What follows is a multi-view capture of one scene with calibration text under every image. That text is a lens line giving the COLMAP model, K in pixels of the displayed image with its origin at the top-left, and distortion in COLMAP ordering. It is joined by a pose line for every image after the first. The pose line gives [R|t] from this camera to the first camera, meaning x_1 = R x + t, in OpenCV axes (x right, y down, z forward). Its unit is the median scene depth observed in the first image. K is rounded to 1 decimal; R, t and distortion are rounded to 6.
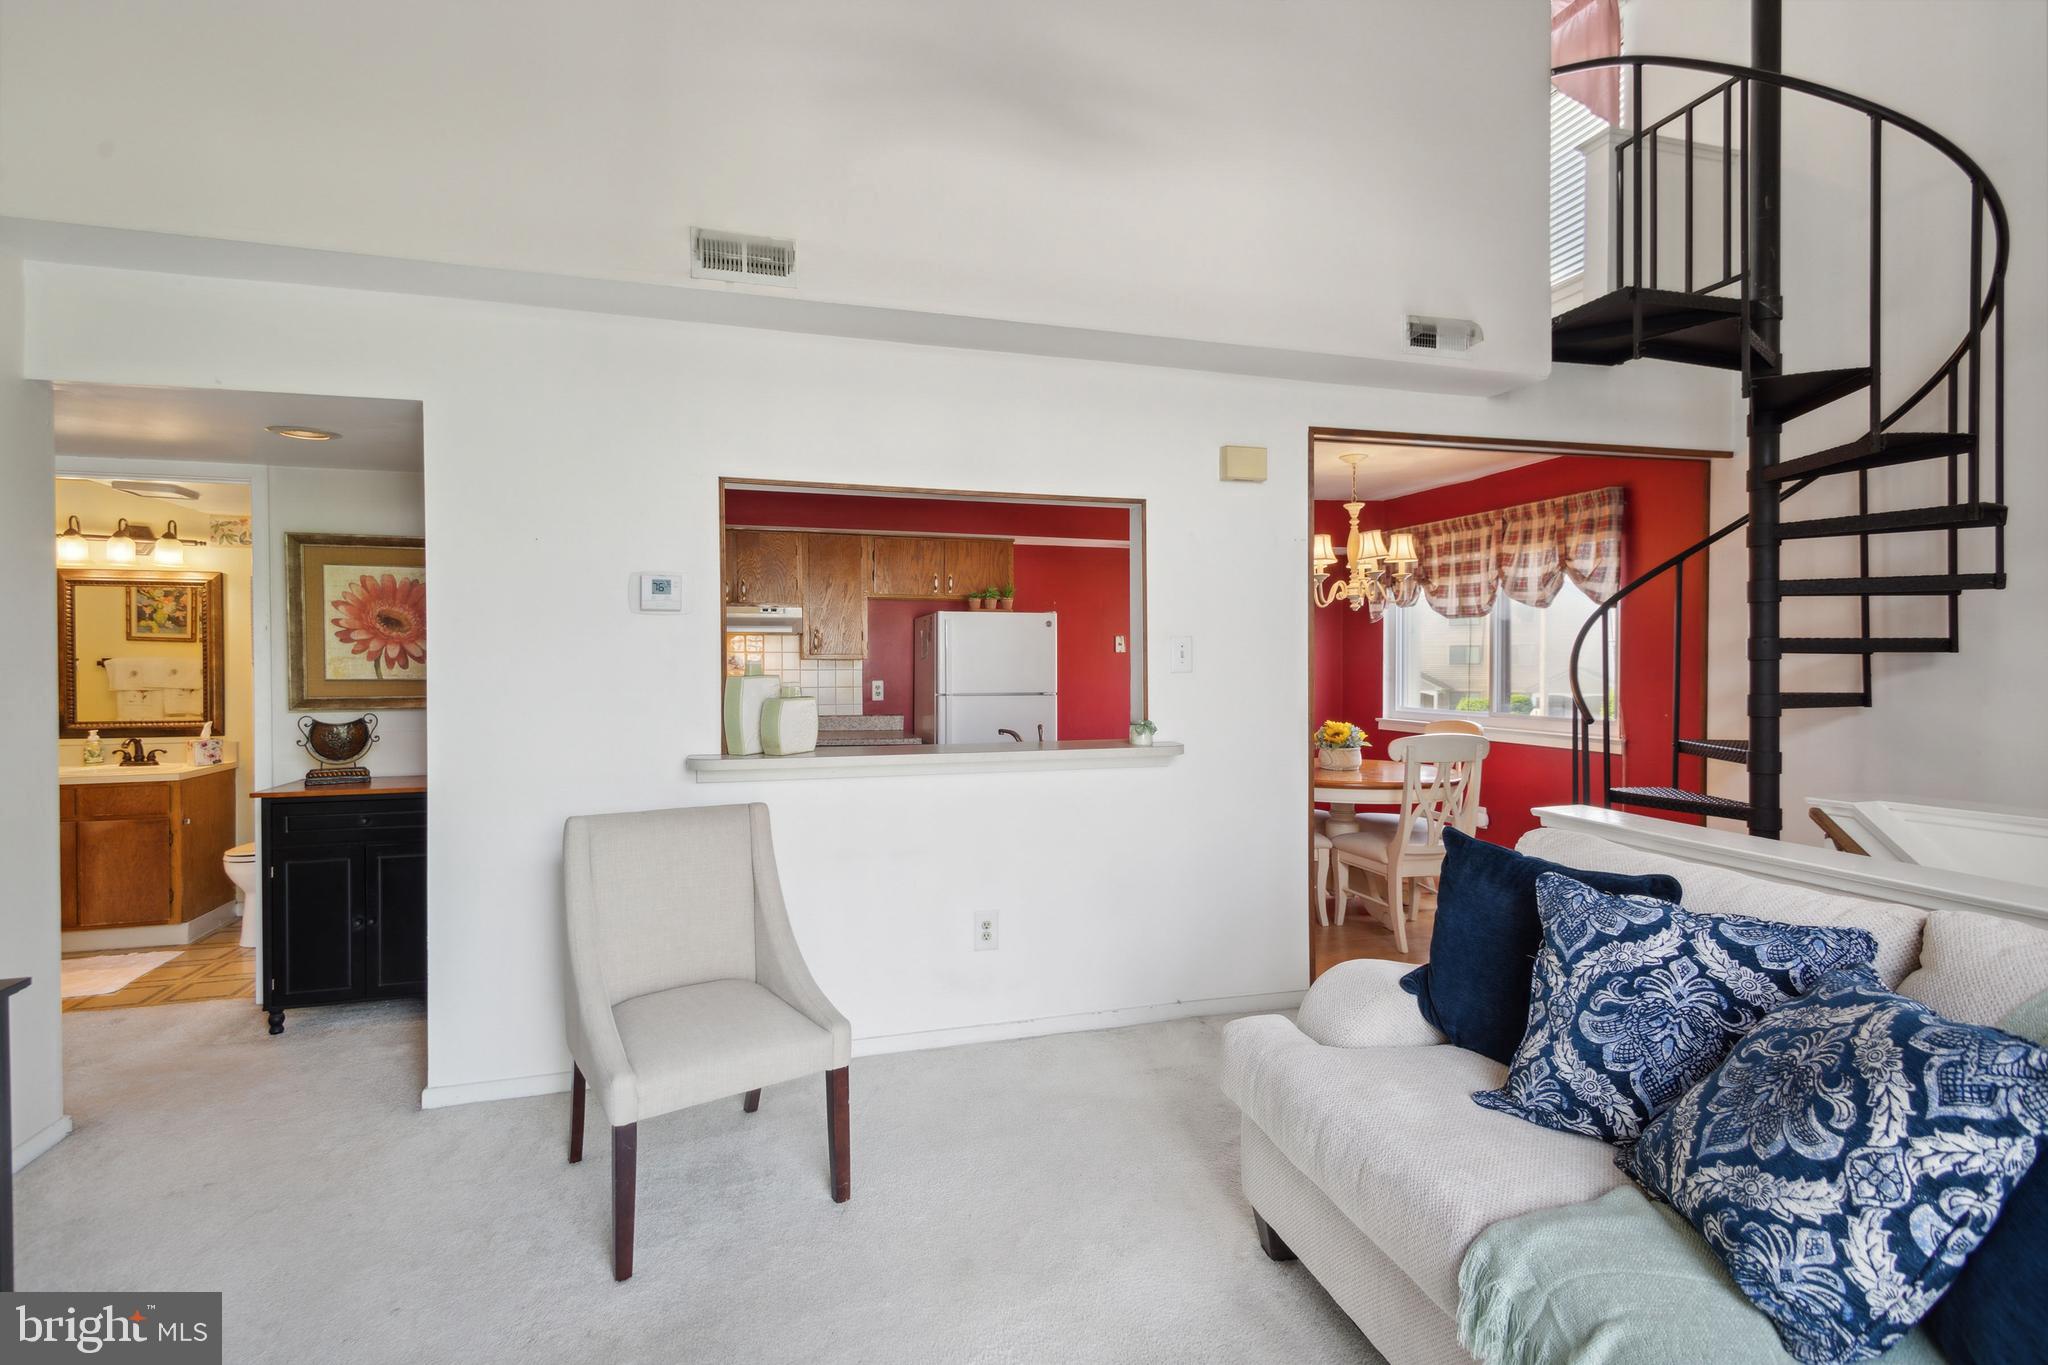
lens RADIAL K [[968.9, 0, 1021.9], [0, 968.9, 687.3], [0, 0, 1]] dist [0.022432, -0.012528]
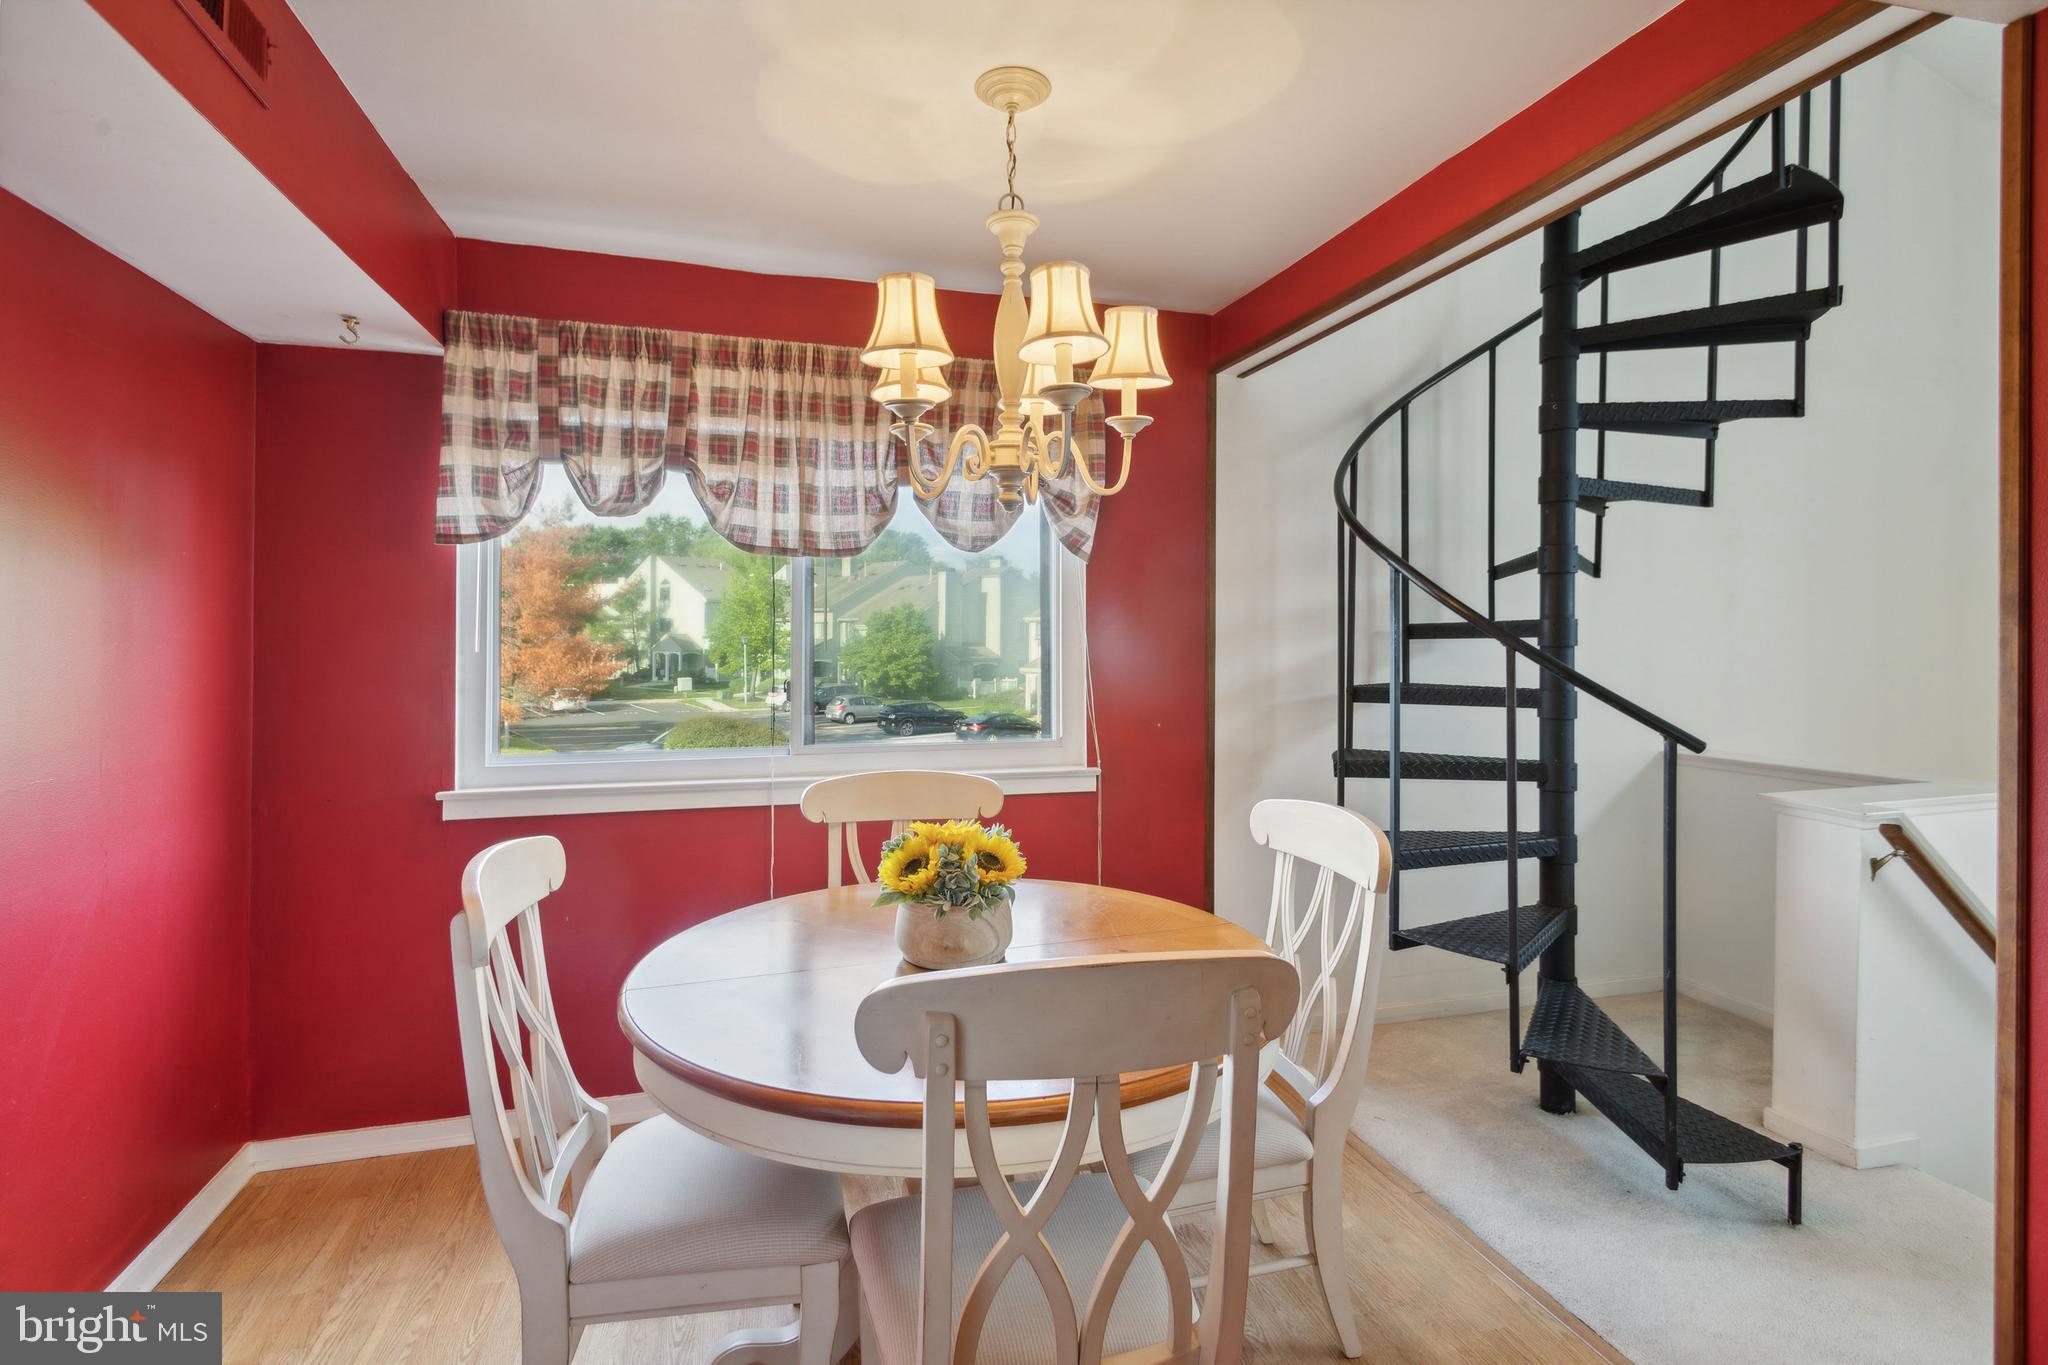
lens RADIAL K [[968.9, 0, 1021.9], [0, 968.9, 687.3], [0, 0, 1]] dist [0.022432, -0.012528]
pose [[0.015484, -0.038837, 0.999126, -0.028474], [0.022744, 0.999001, 0.038480, -0.022134], [-0.999621, 0.022128, 0.016352, 0.876322]]
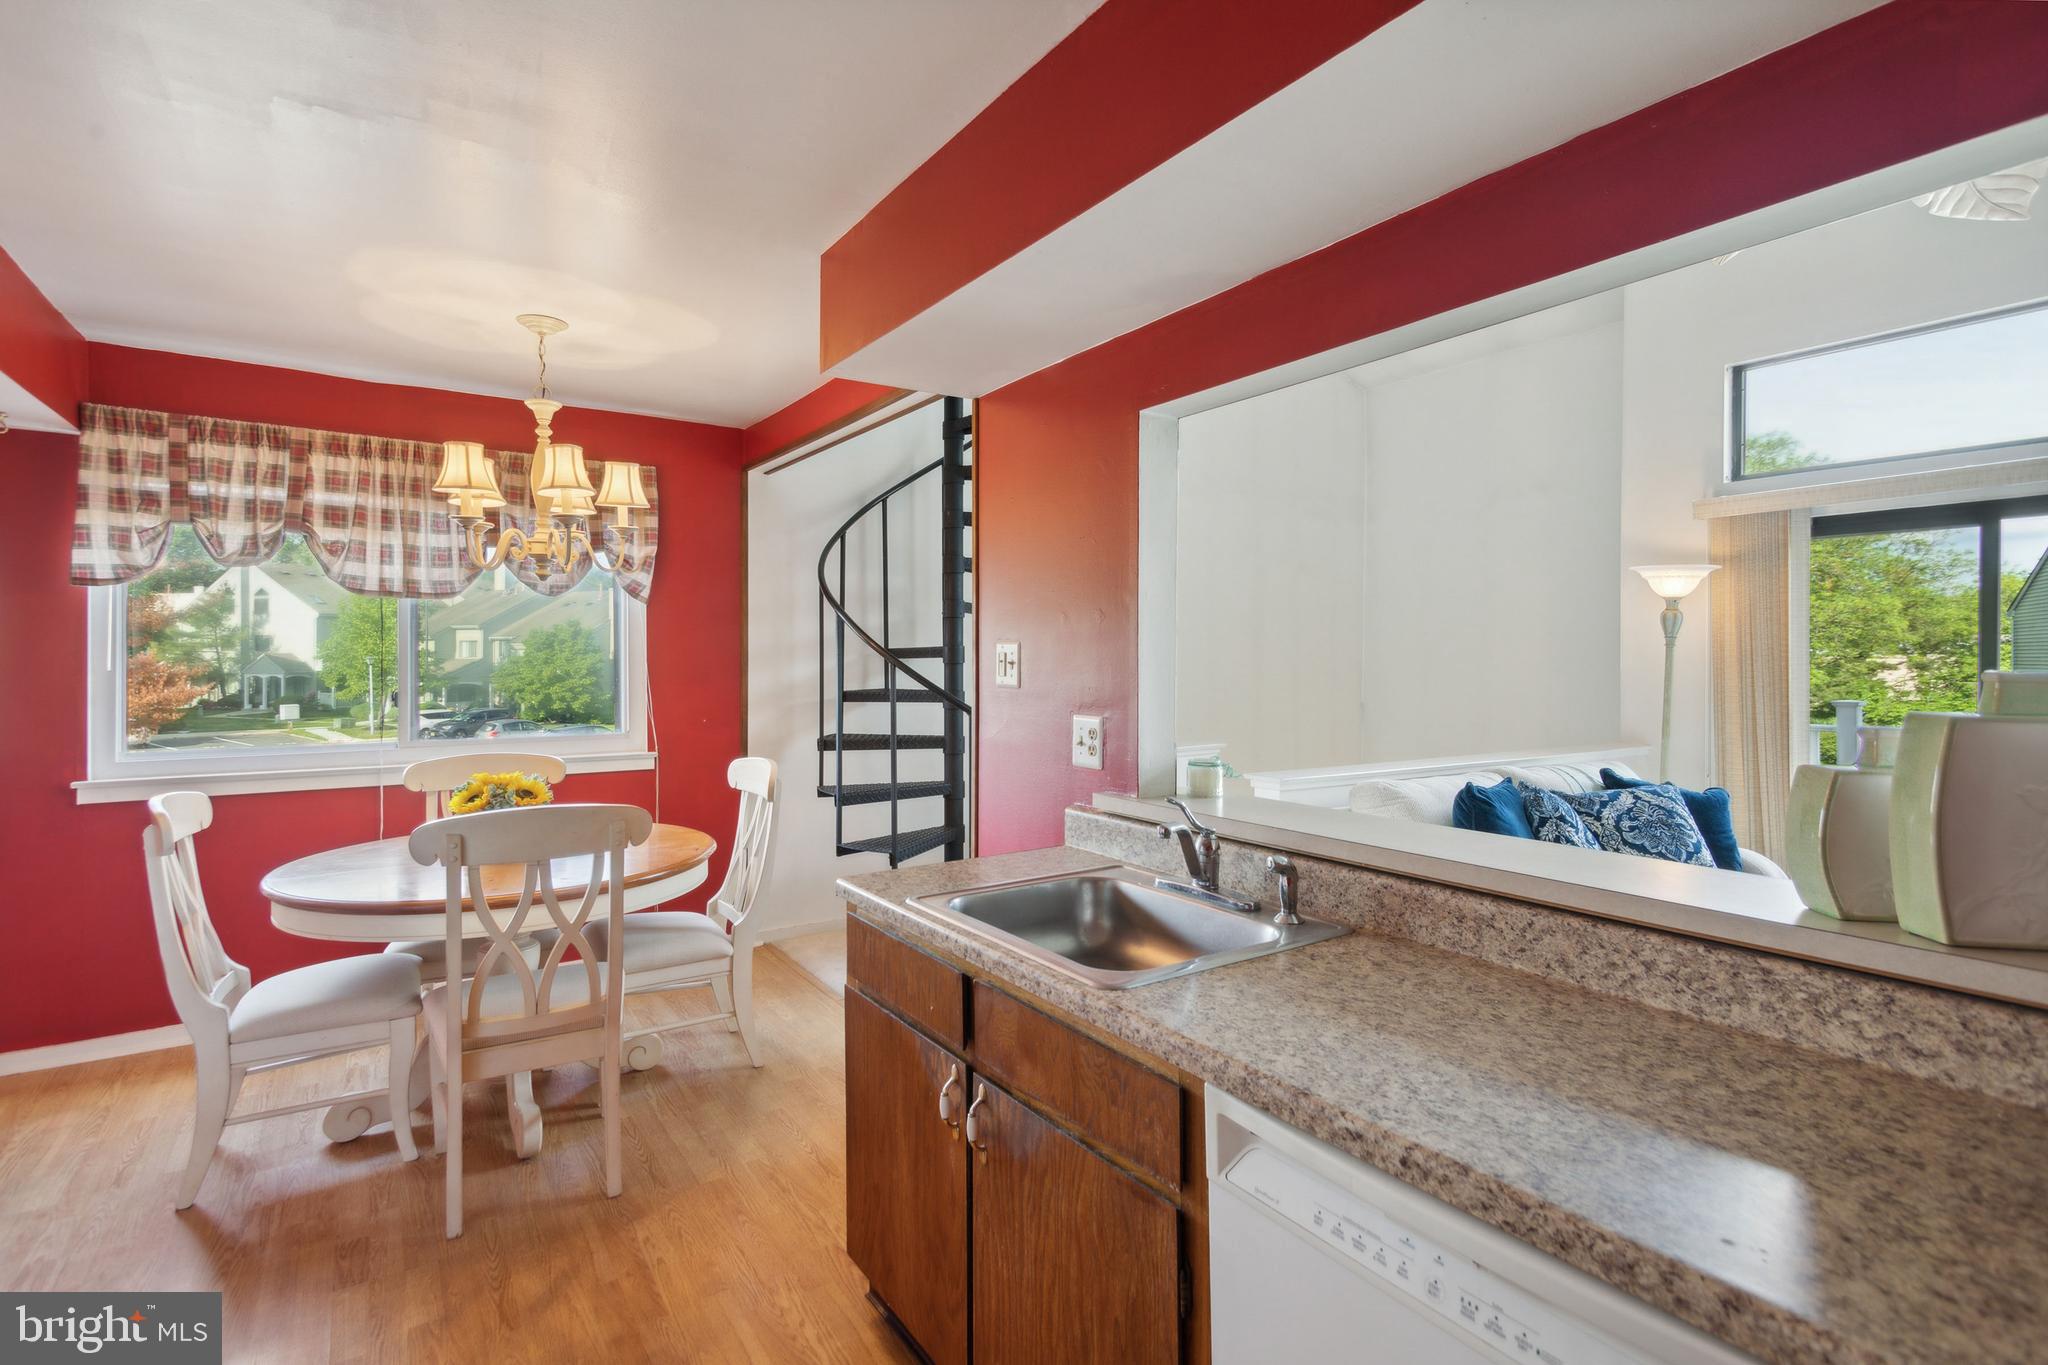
lens RADIAL K [[968.9, 0, 1021.9], [0, 968.9, 687.3], [0, 0, 1]] dist [0.022432, -0.012528]
pose [[-0.290221, -0.017232, 0.956805, -0.282790], [0.026982, 0.999293, 0.026182, -0.017625], [-0.956579, 0.033415, -0.289551, 0.791108]]
